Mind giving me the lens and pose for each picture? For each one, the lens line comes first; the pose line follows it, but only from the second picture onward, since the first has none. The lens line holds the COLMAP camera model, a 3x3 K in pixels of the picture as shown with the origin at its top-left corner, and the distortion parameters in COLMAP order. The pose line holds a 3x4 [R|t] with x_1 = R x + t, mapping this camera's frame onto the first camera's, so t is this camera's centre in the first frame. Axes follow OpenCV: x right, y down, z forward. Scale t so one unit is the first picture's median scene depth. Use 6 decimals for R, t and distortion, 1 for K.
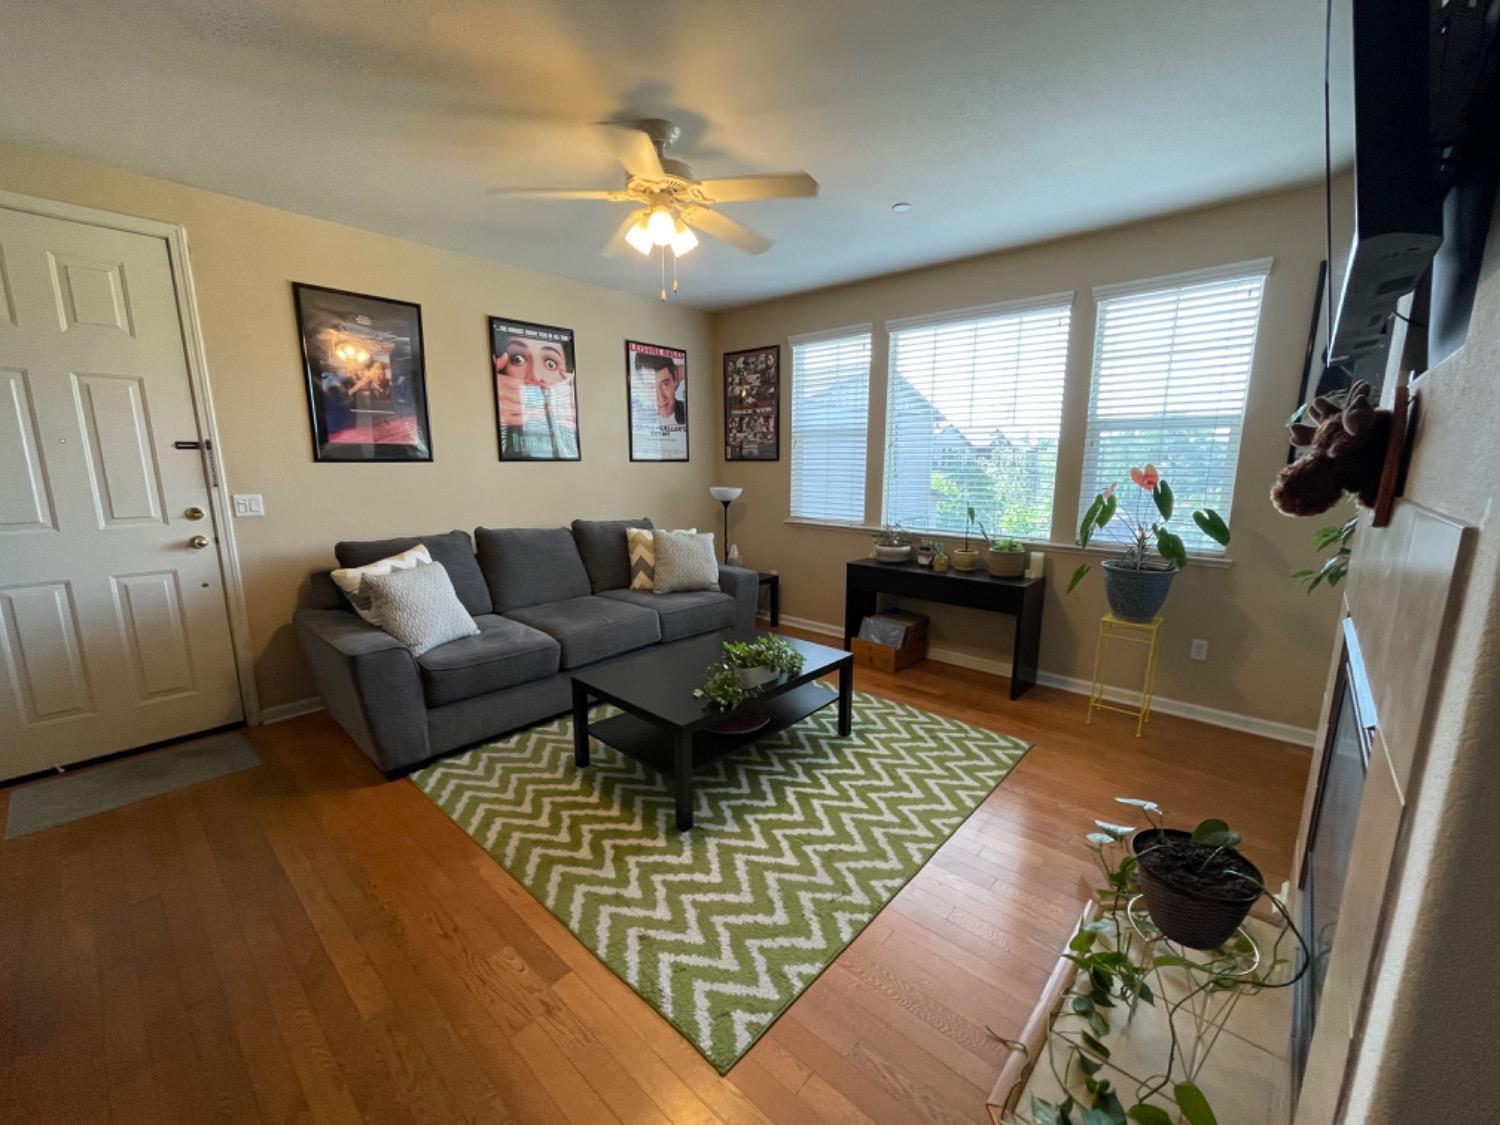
lens RADIAL K [[604.9, 0, 748.6], [0, 604.9, 570.9], [0, 0, 1]] dist [-0.000137, -0.002218]
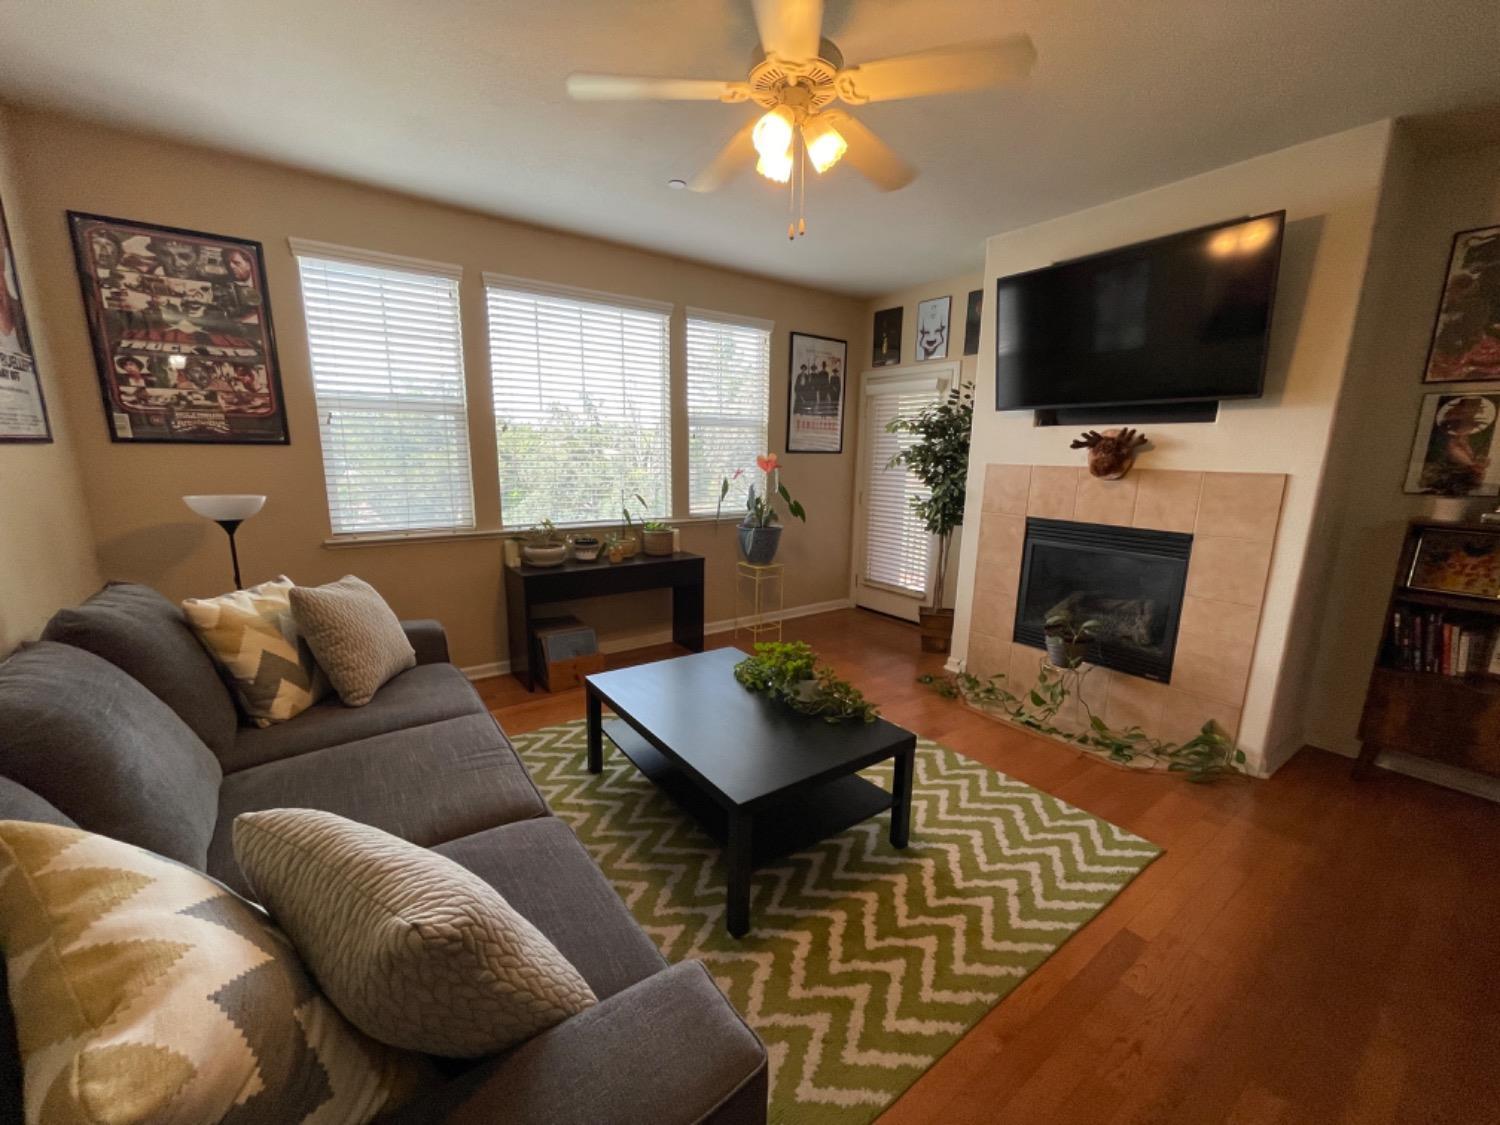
lens RADIAL K [[604.9, 0, 755.6], [0, 604.9, 567.2], [0, 0, 1]] dist [-0.000137, -0.002218]
pose [[0.201461, -0.187571, 0.961369, -0.735374], [0.162083, 0.974346, 0.156138, -0.135236], [-0.965993, 0.124366, 0.226695, 0.715512]]
